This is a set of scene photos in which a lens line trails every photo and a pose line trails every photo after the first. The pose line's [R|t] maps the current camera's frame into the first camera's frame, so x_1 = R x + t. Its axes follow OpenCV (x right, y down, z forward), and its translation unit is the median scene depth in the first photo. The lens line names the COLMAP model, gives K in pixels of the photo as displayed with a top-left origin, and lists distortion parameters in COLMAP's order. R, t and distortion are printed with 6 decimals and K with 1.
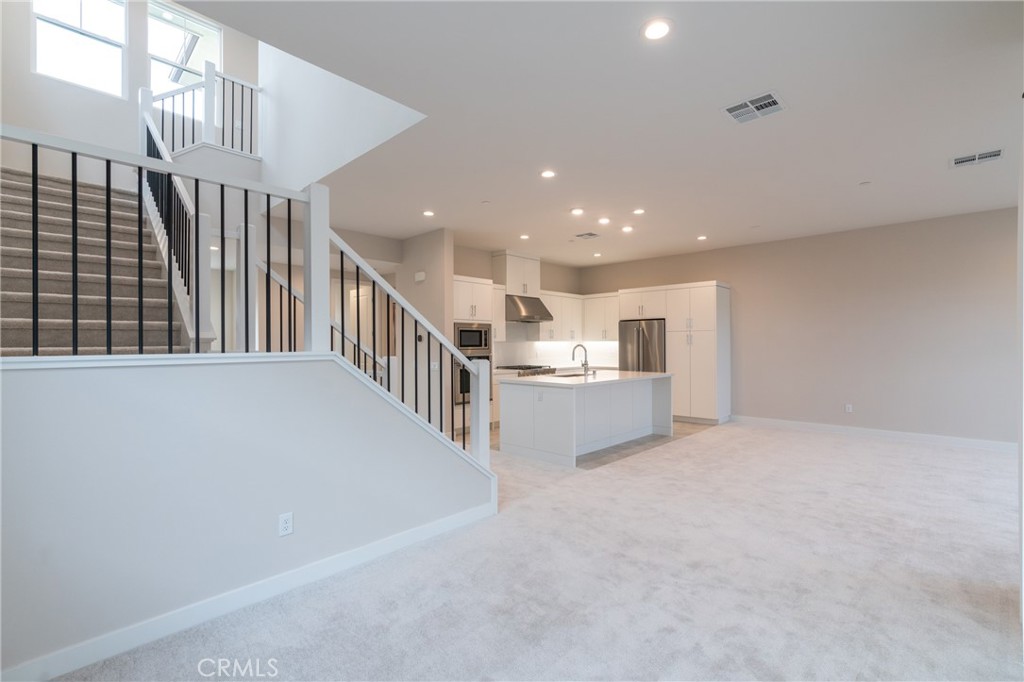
lens RADIAL K [[461.1, 0, 512.0], [0, 461.1, 341.0], [0, 0, 1]] dist [-0.003183, 0.000120]
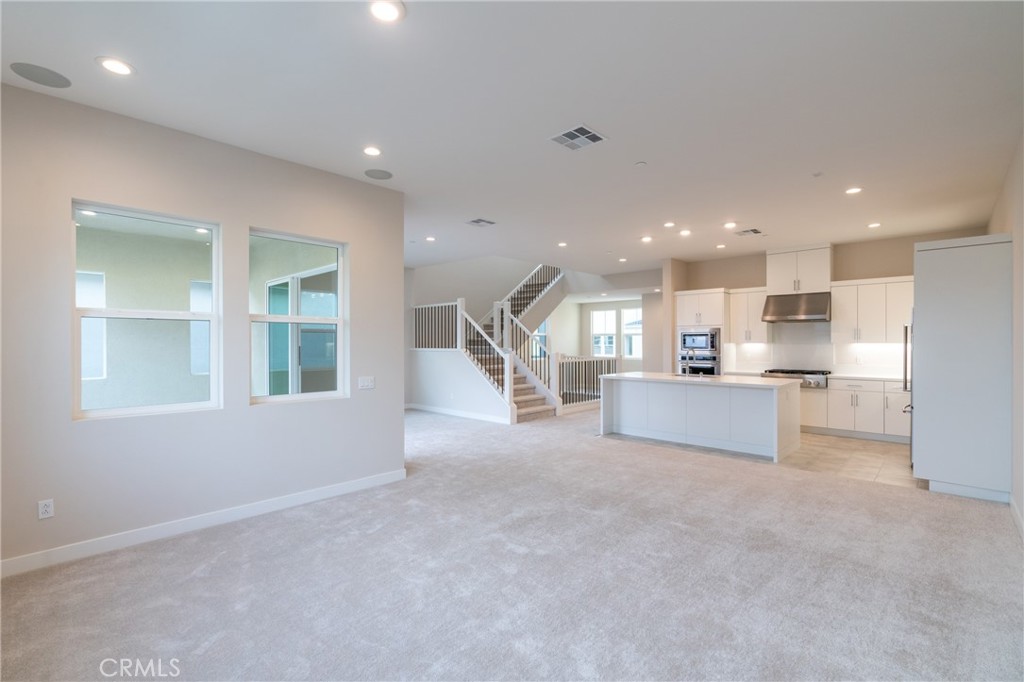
lens RADIAL K [[461.1, 0, 512.0], [0, 461.1, 341.0], [0, 0, 1]] dist [-0.003183, 0.000120]
pose [[-0.006583, -0.004076, -0.999970, 0.956381], [0.001867, 0.999990, -0.004088, -0.001888], [0.999977, -0.001894, -0.006576, 0.461021]]
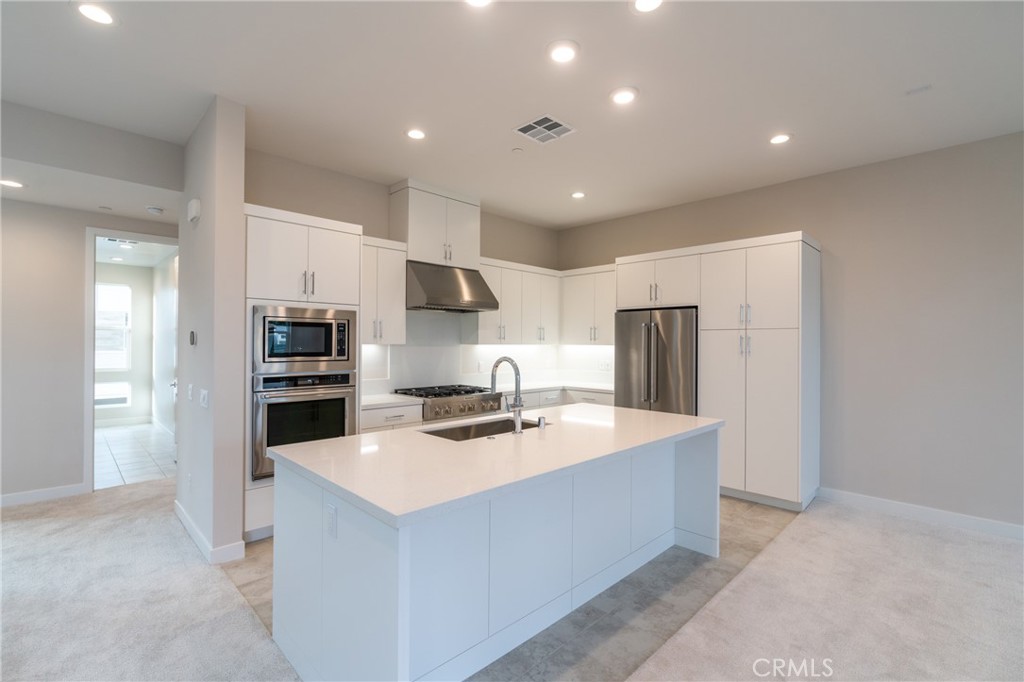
lens RADIAL K [[461.1, 0, 512.0], [0, 461.1, 341.0], [0, 0, 1]] dist [-0.003183, 0.000120]
pose [[0.999464, 0.010104, -0.031147, 0.129603], [-0.010023, 0.999946, 0.002772, -0.006496], [0.031173, -0.002458, 0.999511, 0.447958]]
